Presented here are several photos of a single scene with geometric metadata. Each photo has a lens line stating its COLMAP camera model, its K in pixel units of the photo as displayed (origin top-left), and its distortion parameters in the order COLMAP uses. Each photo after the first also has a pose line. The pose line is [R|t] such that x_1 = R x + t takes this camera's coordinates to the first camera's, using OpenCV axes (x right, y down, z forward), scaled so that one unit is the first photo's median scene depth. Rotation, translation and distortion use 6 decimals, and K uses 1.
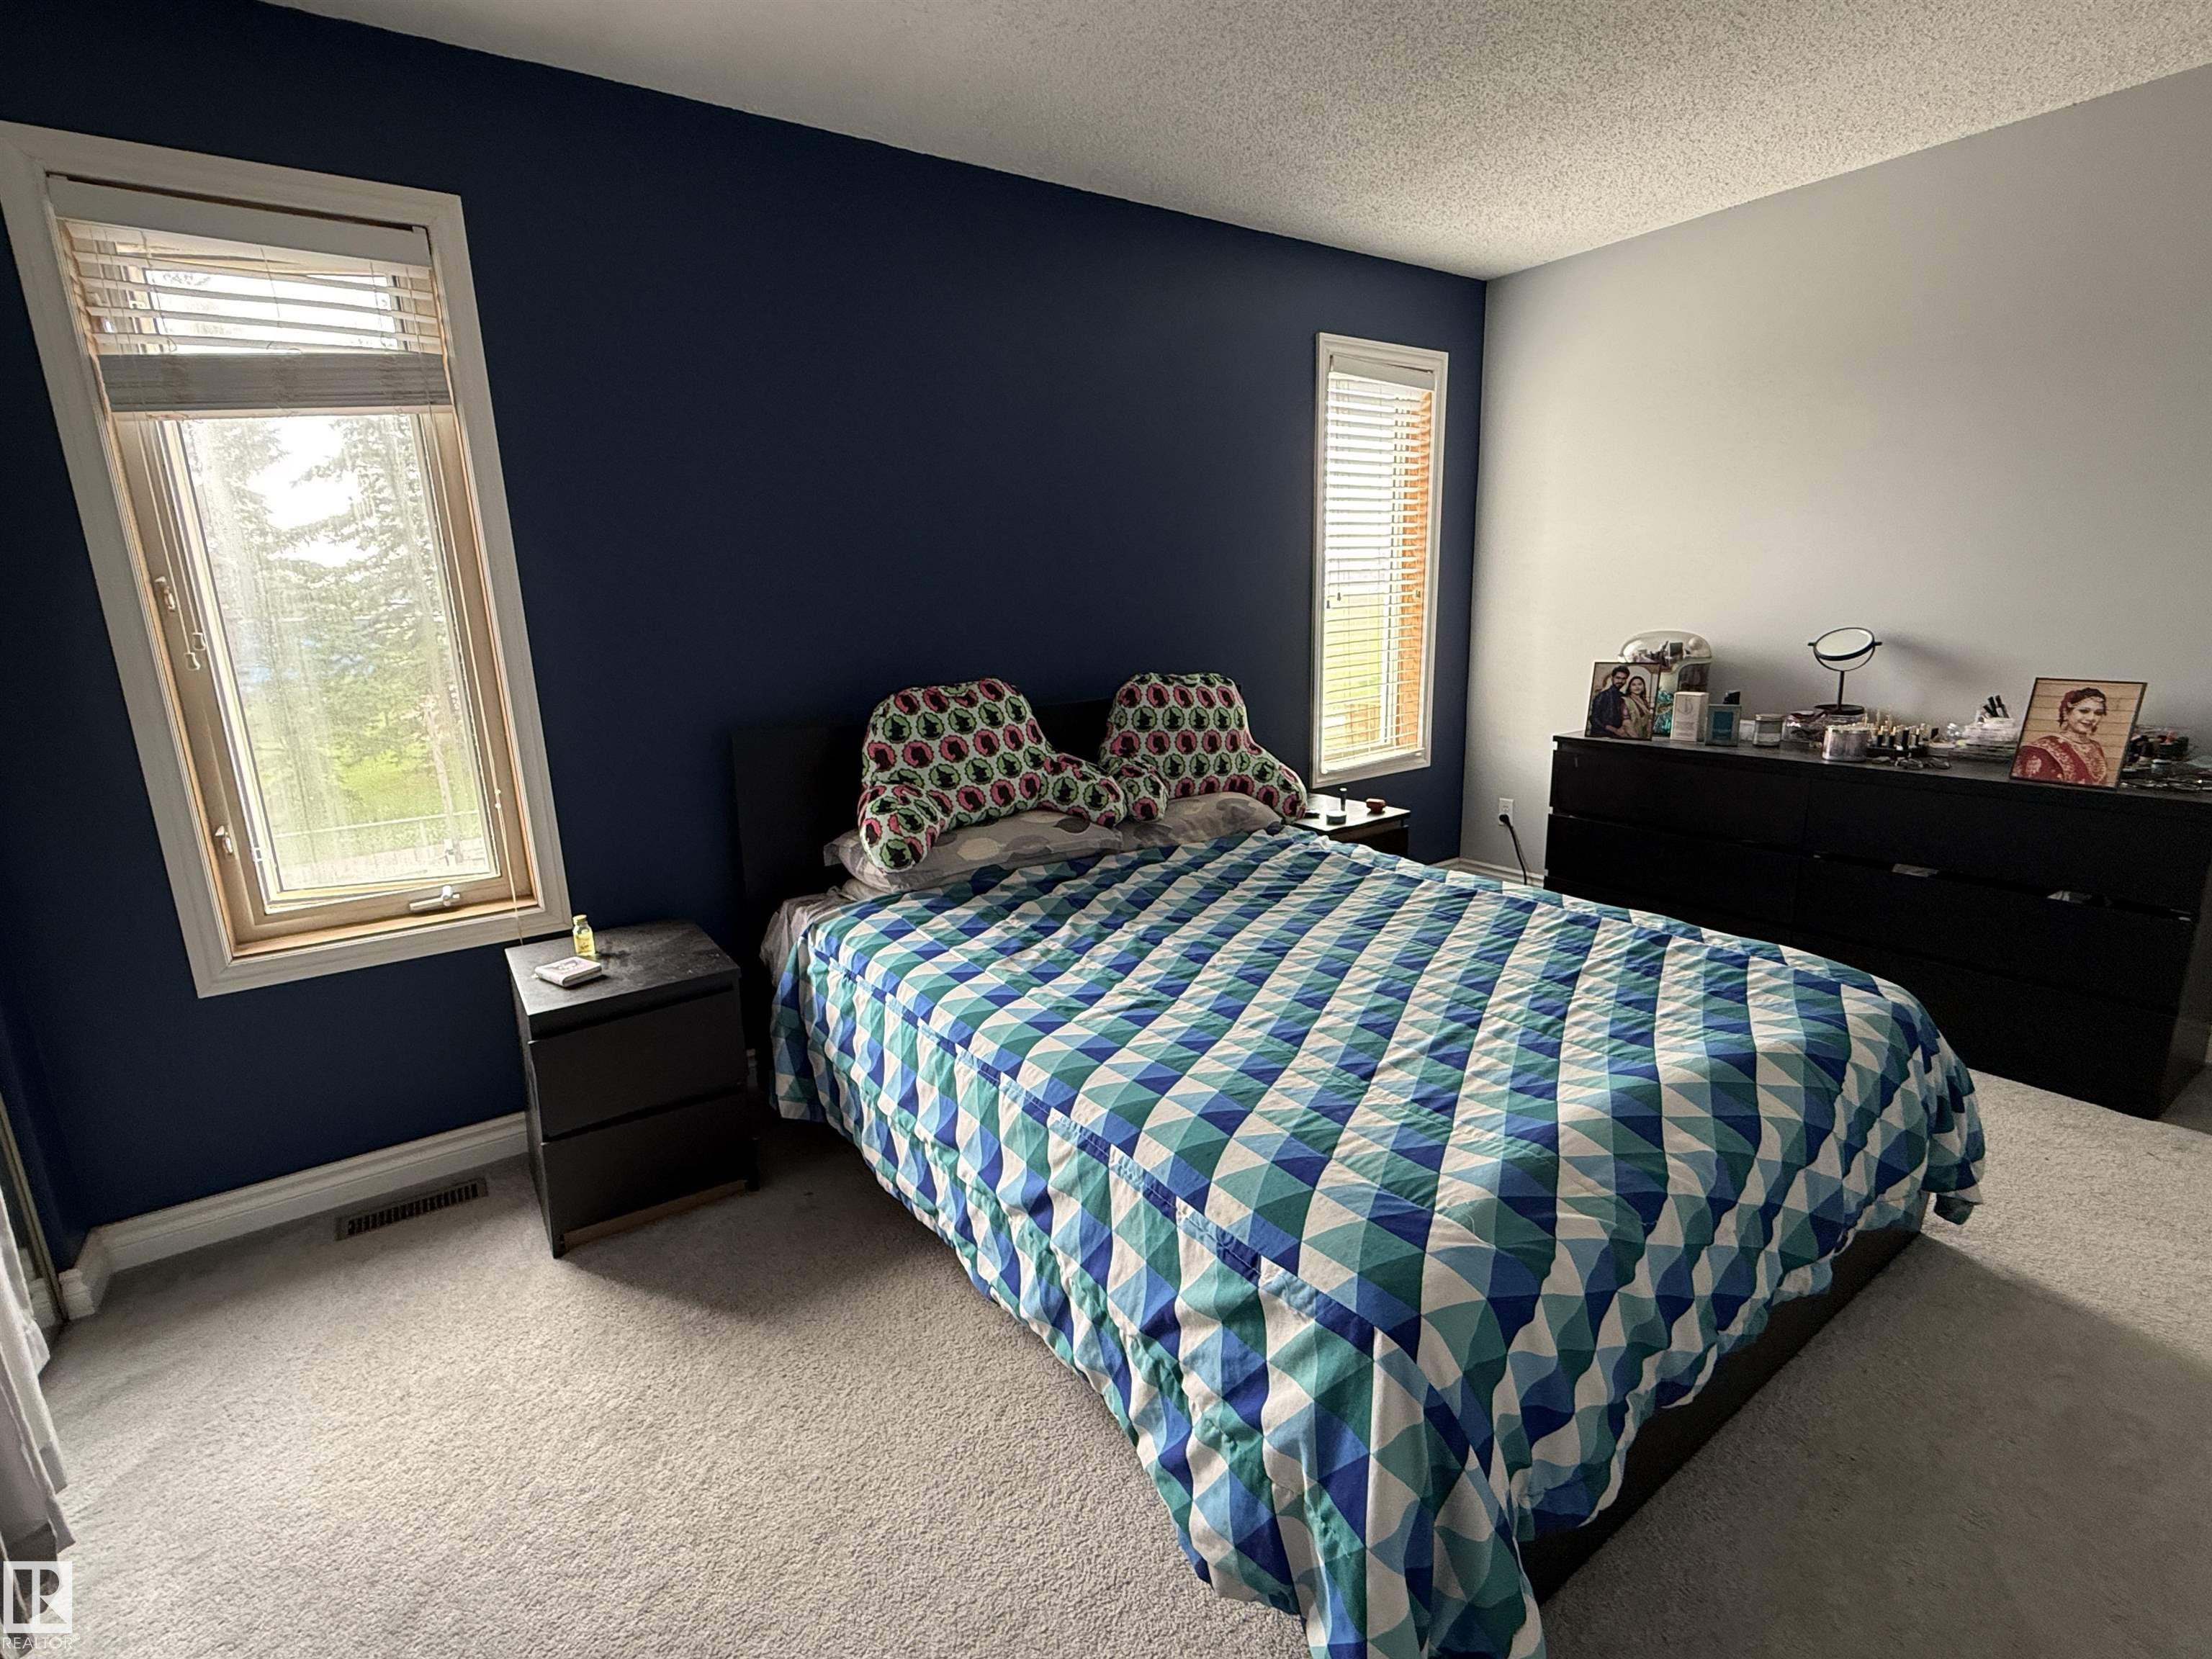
lens RADIAL K [[1026.9, 0, 1098.7], [0, 1026.9, 842.5], [0, 0, 1]] dist [-0.001091, -0.000778]
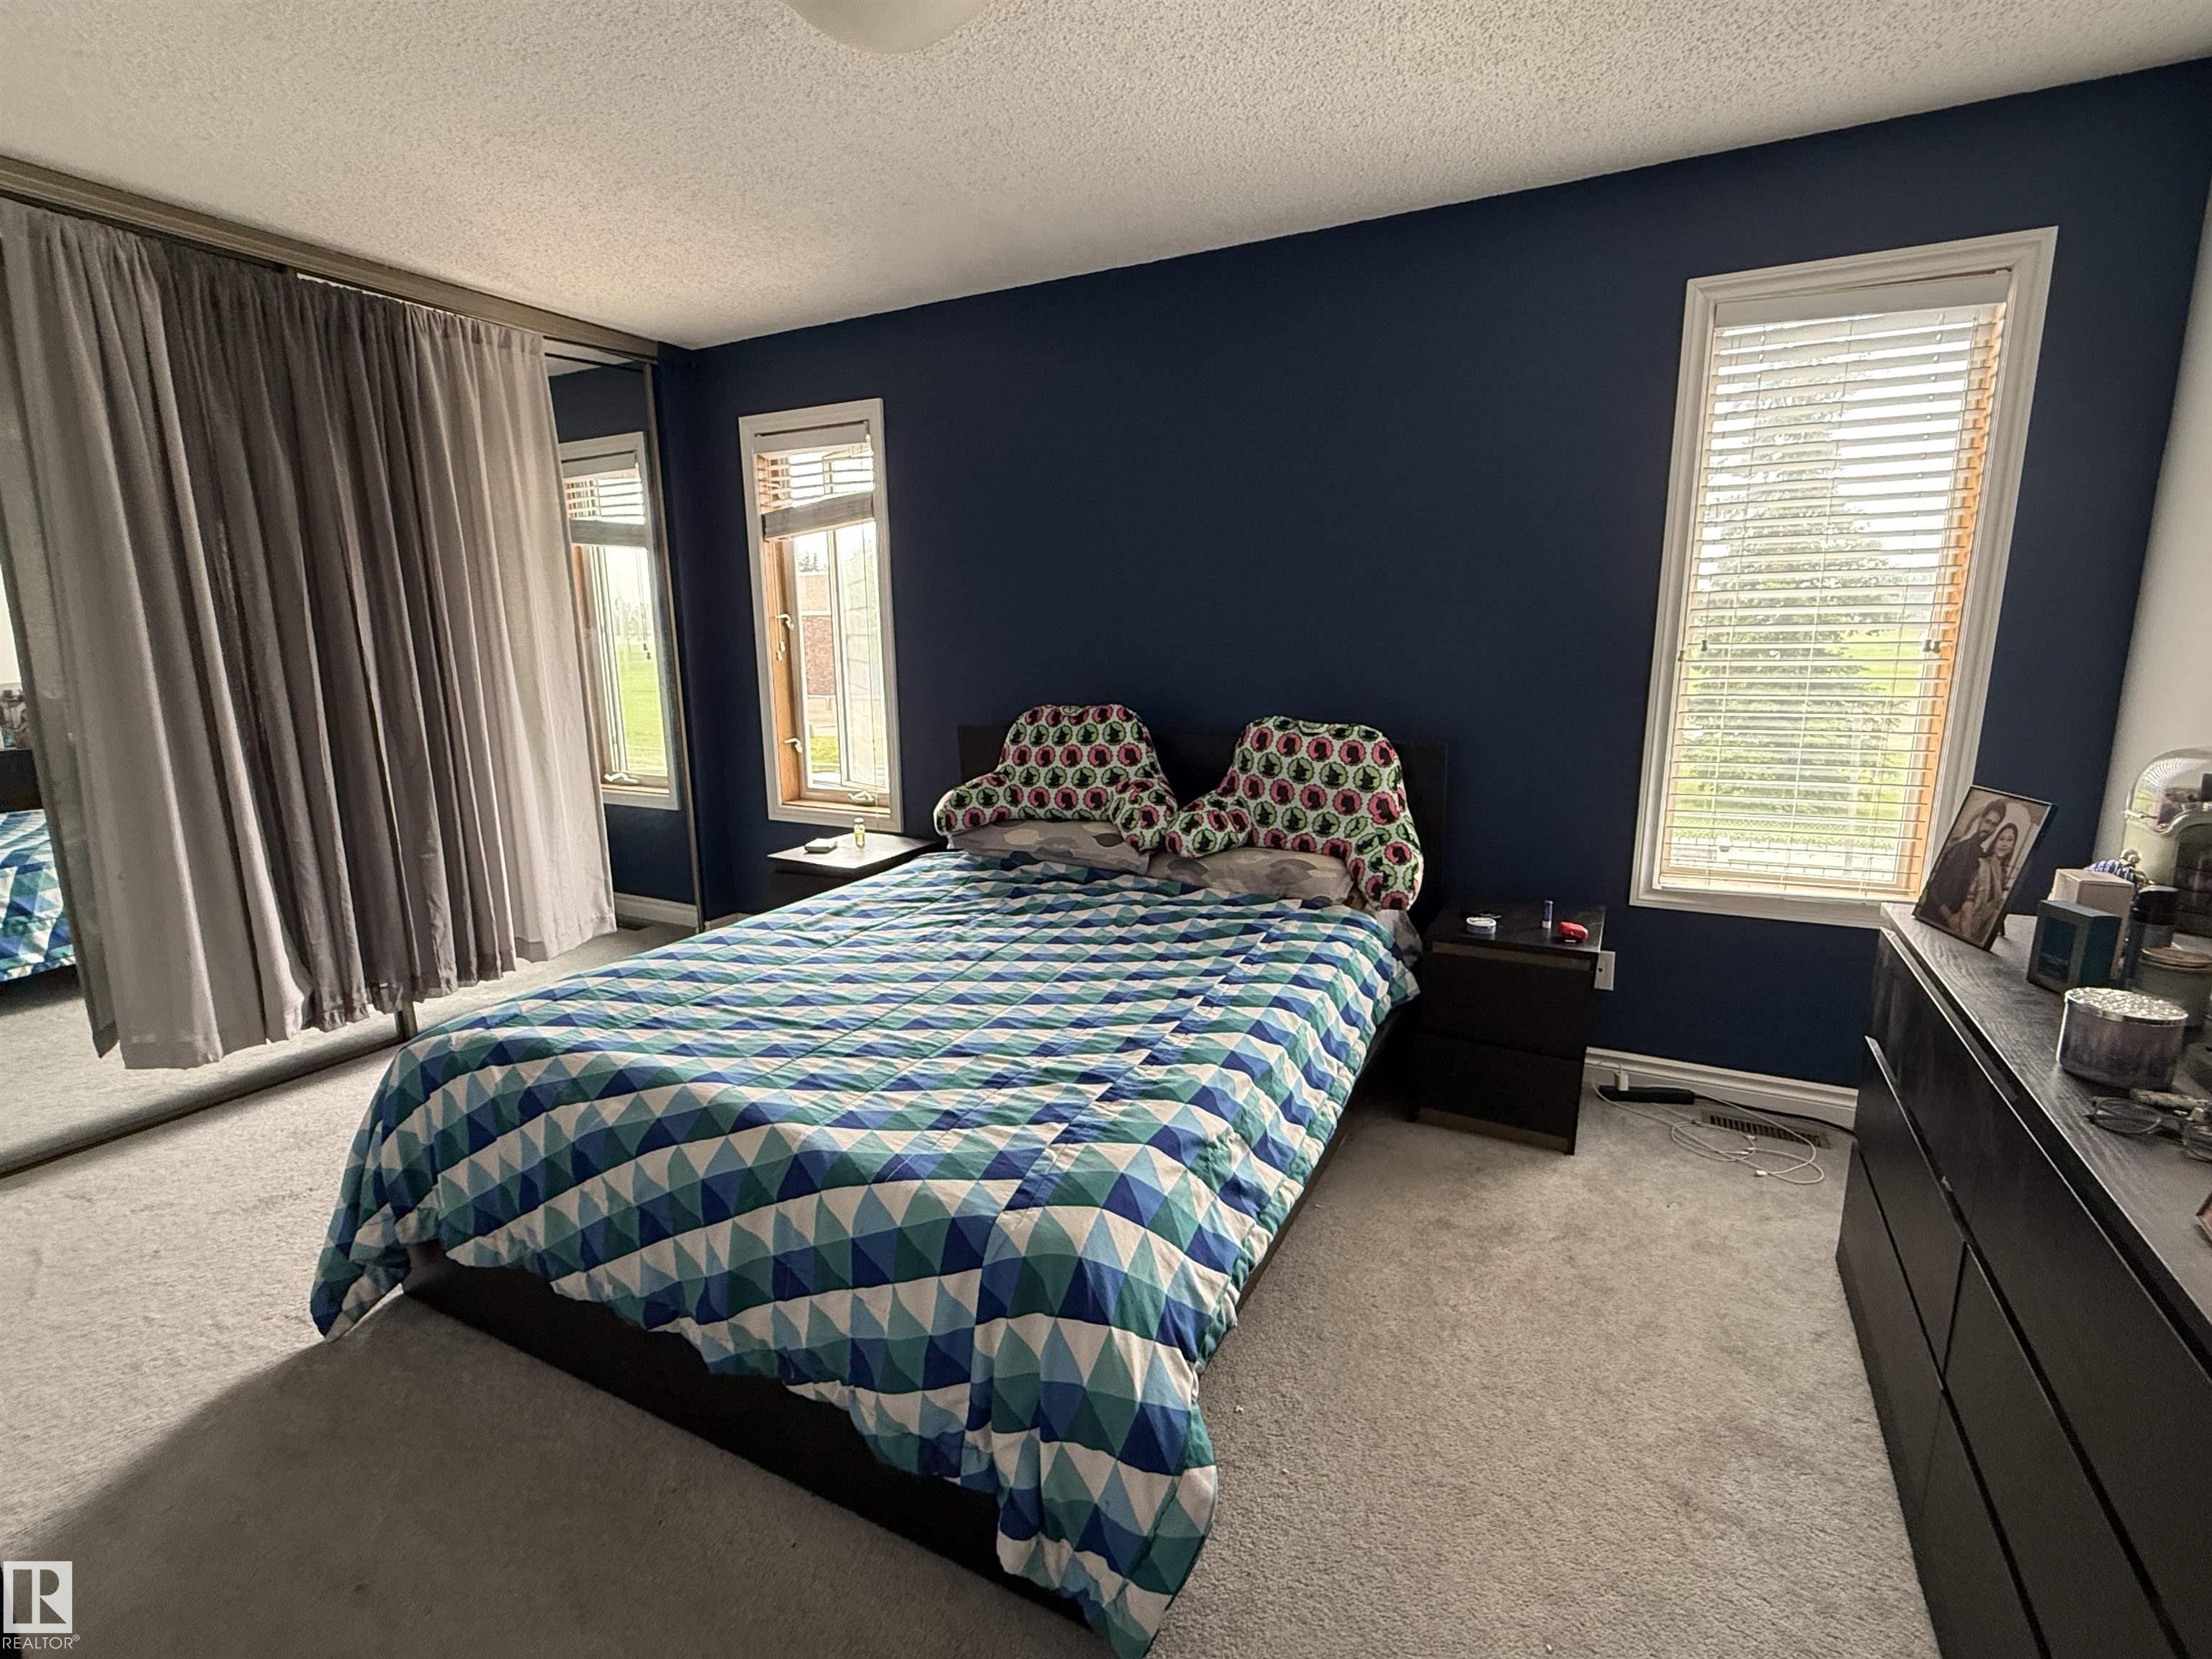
lens RADIAL K [[1026.9, 0, 1106.4], [0, 1026.9, 844.6], [0, 0, 1]] dist [-0.001091, -0.000778]
pose [[0.460543, 0.206904, -0.863186, 1.212138], [-0.213686, 0.969698, 0.118425, -0.185075], [0.861533, 0.129910, 0.490800, 0.576688]]
